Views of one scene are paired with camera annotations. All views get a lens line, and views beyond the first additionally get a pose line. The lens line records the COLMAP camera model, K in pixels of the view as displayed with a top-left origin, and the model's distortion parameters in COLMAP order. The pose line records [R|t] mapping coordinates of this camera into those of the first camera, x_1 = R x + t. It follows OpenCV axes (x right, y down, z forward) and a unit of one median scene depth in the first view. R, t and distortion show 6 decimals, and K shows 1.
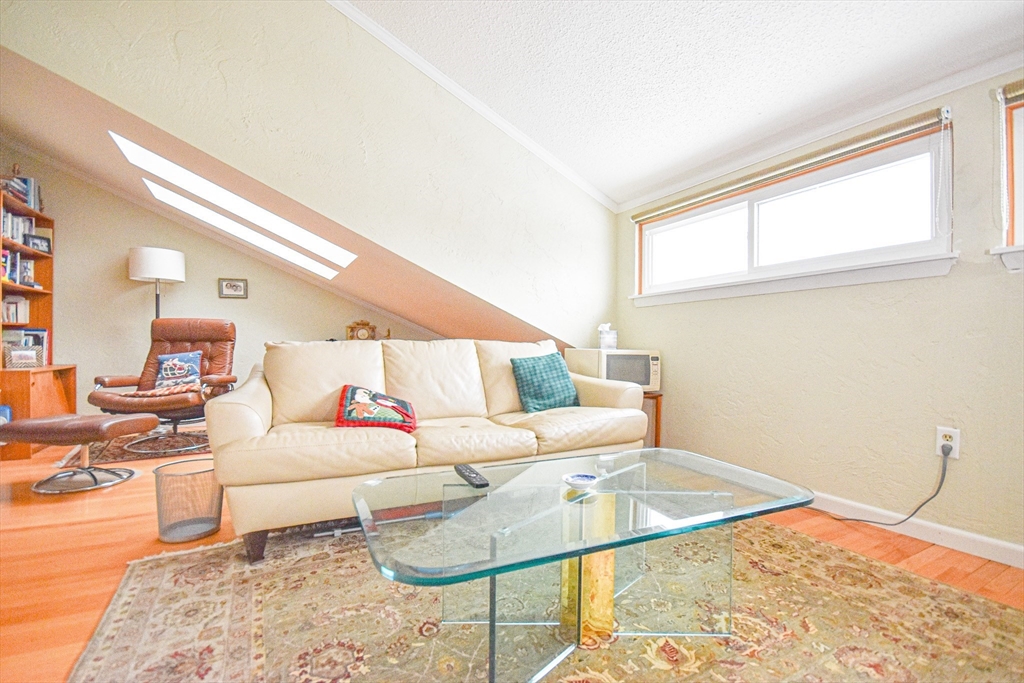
lens RADIAL K [[465.4, 0, 519.2], [0, 465.4, 343.0], [0, 0, 1]] dist [0.004768, -0.006286]
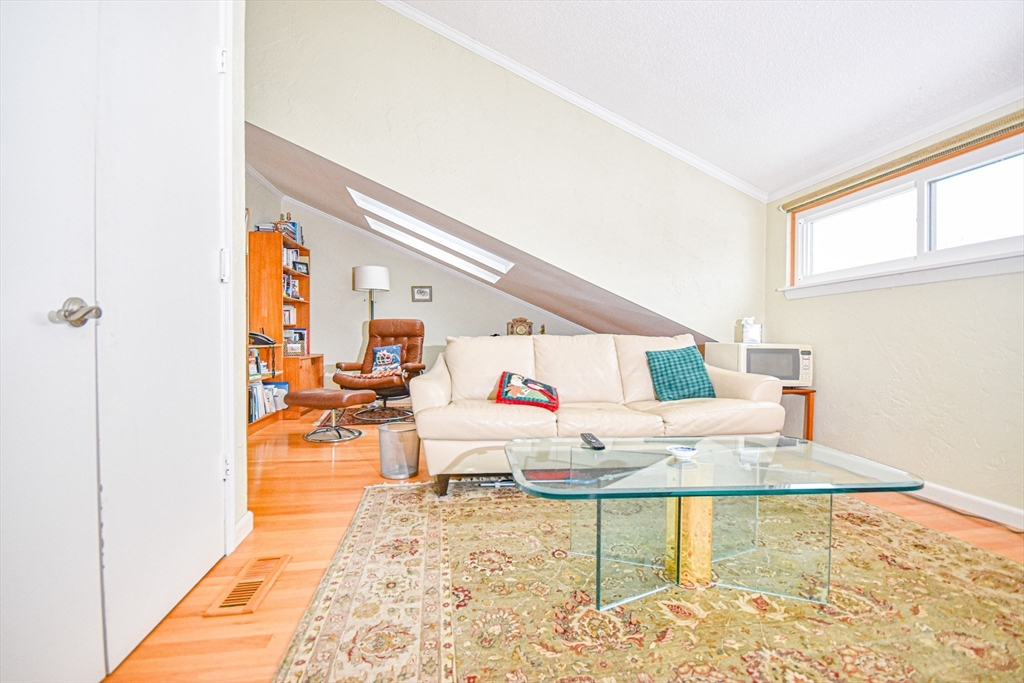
lens RADIAL K [[465.4, 0, 509.0], [0, 465.4, 343.0], [0, 0, 1]] dist [0.004768, -0.006286]
pose [[0.935999, 0.000607, -0.352002, 0.091738], [0.003417, 0.999936, 0.010810, 0.000979], [0.351986, -0.011321, 0.935937, -0.187225]]
